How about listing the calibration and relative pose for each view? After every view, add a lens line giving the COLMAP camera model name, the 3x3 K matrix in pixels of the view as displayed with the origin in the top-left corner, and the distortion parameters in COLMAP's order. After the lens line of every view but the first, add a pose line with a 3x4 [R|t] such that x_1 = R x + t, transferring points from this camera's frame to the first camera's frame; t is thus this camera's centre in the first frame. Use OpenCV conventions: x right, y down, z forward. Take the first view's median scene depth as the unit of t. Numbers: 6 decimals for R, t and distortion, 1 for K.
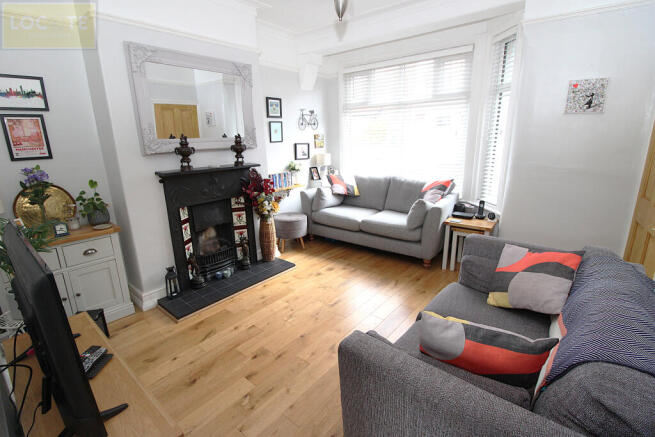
lens RADIAL K [[310.1, 0, 327.5], [0, 310.1, 218.5], [0, 0, 1]] dist [-0.001535, -0.013839]
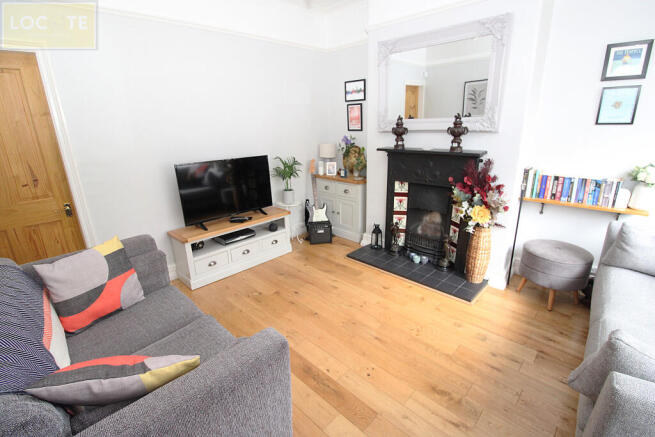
lens RADIAL K [[310.1, 0, 327.5], [0, 310.1, 218.5], [0, 0, 1]] dist [-0.001535, -0.013839]
pose [[-0.100116, 0.317581, -0.942931, 0.666538], [-0.227825, 0.915197, 0.332430, -0.228786], [0.968541, 0.248105, -0.019273, 0.807207]]
